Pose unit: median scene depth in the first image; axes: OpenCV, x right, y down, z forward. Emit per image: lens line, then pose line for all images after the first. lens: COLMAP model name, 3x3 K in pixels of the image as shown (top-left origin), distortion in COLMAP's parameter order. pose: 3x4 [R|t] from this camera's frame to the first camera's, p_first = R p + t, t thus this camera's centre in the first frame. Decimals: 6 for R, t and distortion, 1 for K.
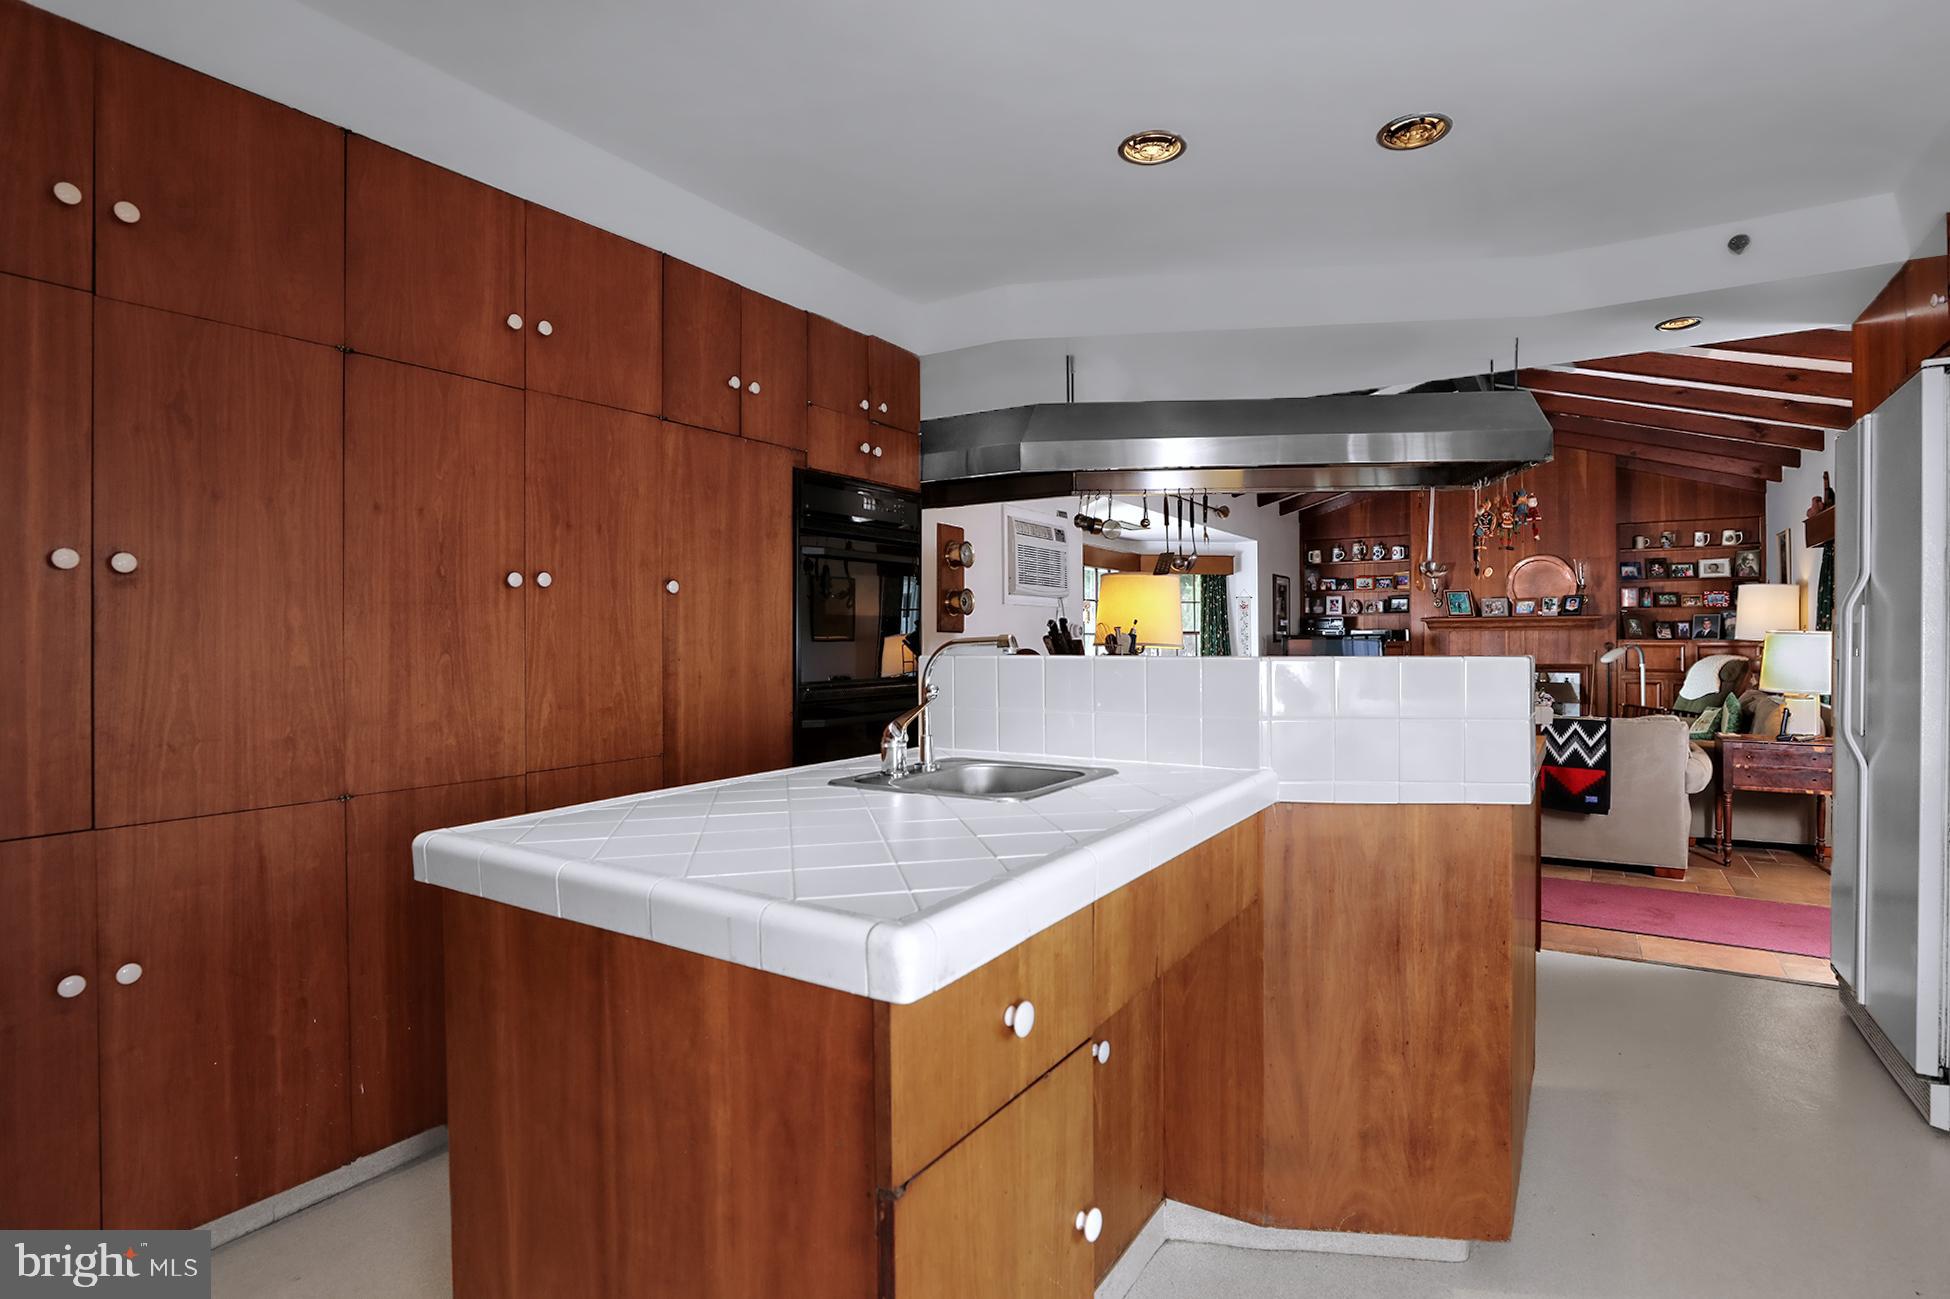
lens RADIAL K [[975.3, 0, 974.5], [0, 975.3, 634.3], [0, 0, 1]] dist [-0.000759, -0.000129]
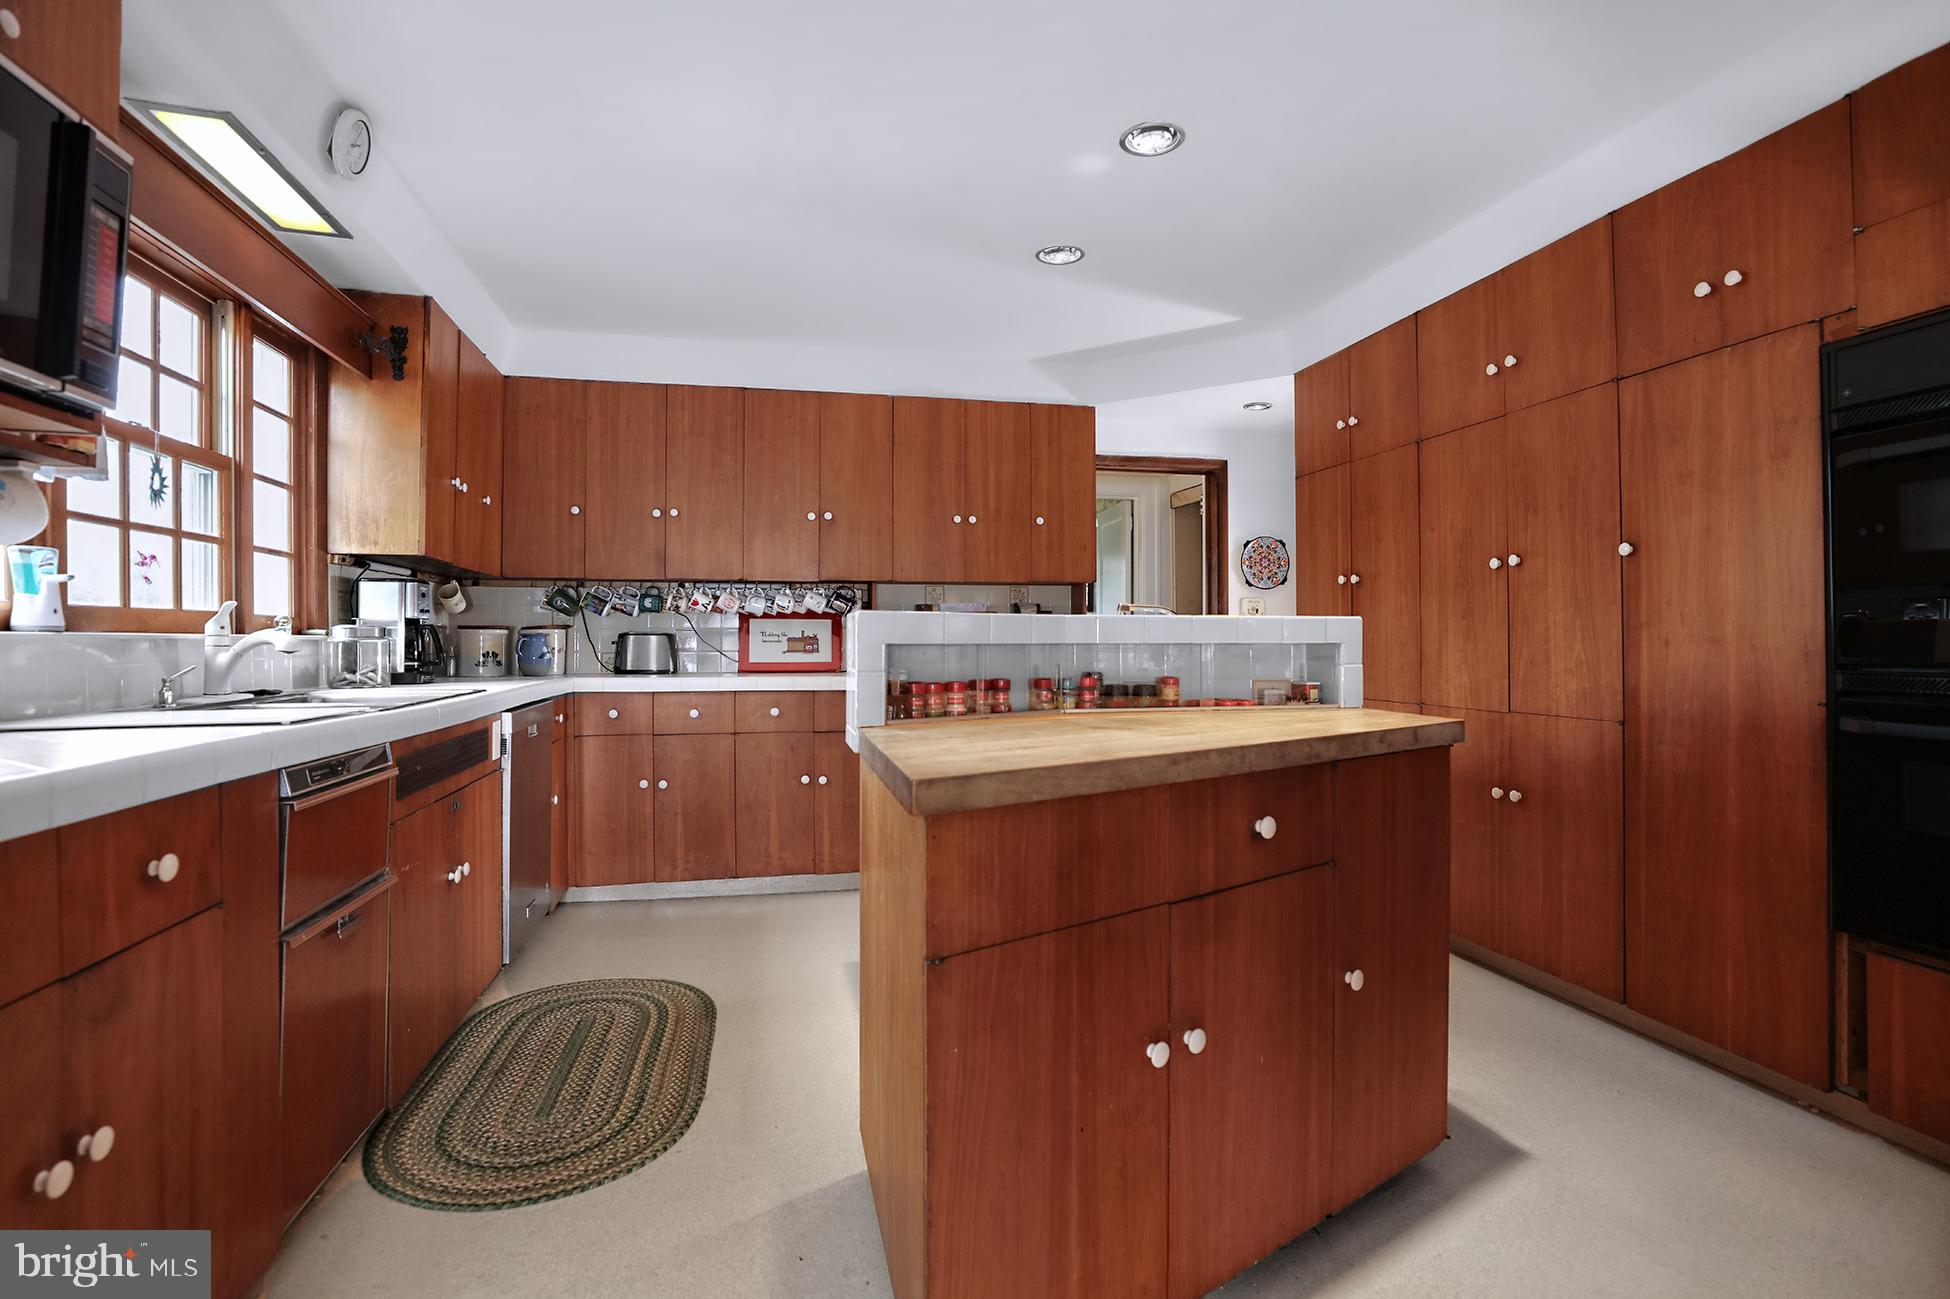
lens RADIAL K [[975.3, 0, 974.5], [0, 975.3, 634.3], [0, 0, 1]] dist [-0.000759, -0.000129]
pose [[-0.698209, -0.006577, -0.715864, 0.915241], [-0.003183, 0.999976, -0.006083, 0.047746], [0.715887, -0.001968, -0.698214, 1.347294]]
